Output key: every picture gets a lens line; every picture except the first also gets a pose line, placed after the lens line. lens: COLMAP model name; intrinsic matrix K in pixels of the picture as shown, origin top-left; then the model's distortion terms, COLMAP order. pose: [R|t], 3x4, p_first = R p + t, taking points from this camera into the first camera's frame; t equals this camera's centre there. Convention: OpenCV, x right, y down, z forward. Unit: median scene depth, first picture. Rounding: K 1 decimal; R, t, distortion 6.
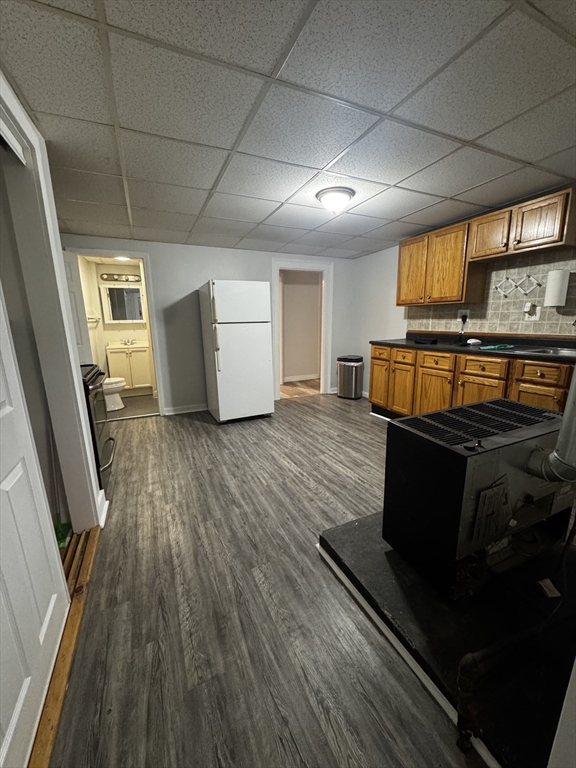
lens RADIAL K [[305.9, 0, 288.7], [0, 305.9, 384.5], [0, 0, 1]] dist [-0.002985, 0.000108]
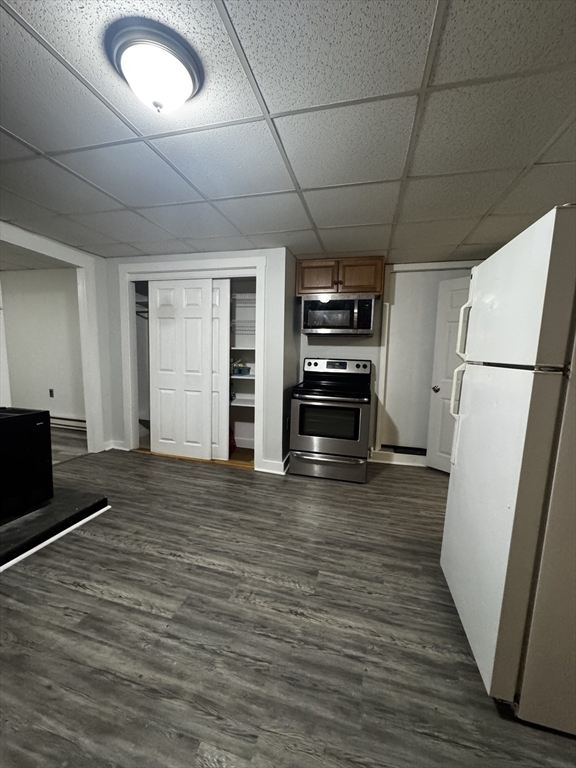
lens RADIAL K [[305.9, 0, 288.7], [0, 305.9, 384.5], [0, 0, 1]] dist [-0.002985, 0.000108]
pose [[-0.634134, 0.083818, -0.768667, 0.360314], [-0.180474, 0.950605, 0.252544, -0.299532], [0.751867, 0.298871, -0.587684, 1.365437]]
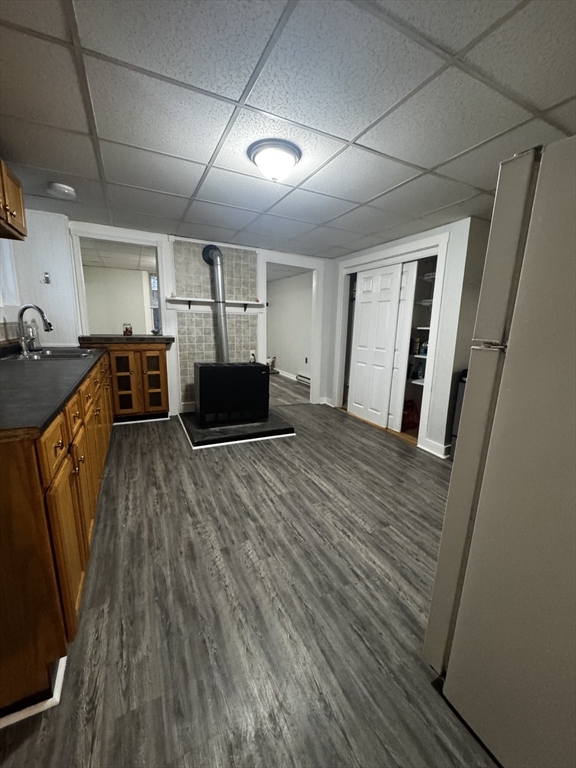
lens RADIAL K [[305.9, 0, 288.7], [0, 305.9, 384.5], [0, 0, 1]] dist [-0.002985, 0.000108]
pose [[-0.999333, -0.003456, -0.036360, 0.128933], [-0.017548, 0.918508, 0.395012, -0.364793], [0.032032, 0.395386, -0.917956, 1.675881]]
